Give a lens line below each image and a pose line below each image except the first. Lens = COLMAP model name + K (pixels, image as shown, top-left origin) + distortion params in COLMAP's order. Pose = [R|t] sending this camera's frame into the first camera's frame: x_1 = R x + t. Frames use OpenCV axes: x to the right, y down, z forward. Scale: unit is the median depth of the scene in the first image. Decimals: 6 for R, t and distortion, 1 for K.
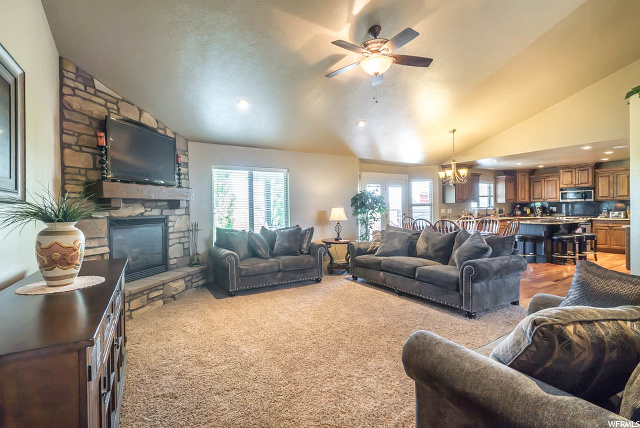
lens RADIAL K [[295.0, 0, 307.3], [0, 295.0, 212.1], [0, 0, 1]] dist [0.000209, -0.000073]
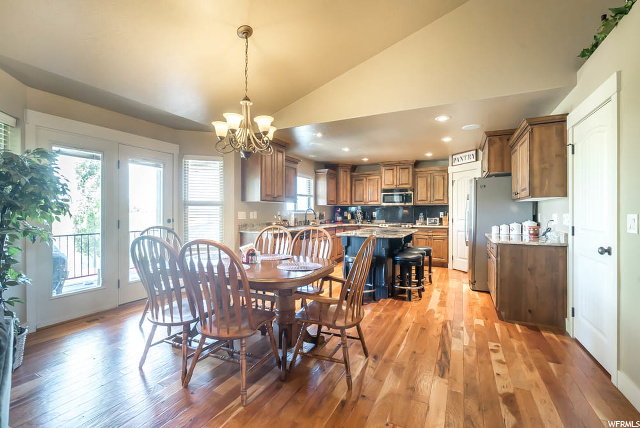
lens RADIAL K [[289.1, 0, 315.8], [0, 289.1, 213.7], [0, 0, 1]] dist [-0.001729, -0.000024]
pose [[0.829804, 0.012914, 0.557905, 0.254541], [-0.007639, 0.999901, -0.011782, -0.001038], [-0.558002, 0.005515, 0.829821, 0.434326]]
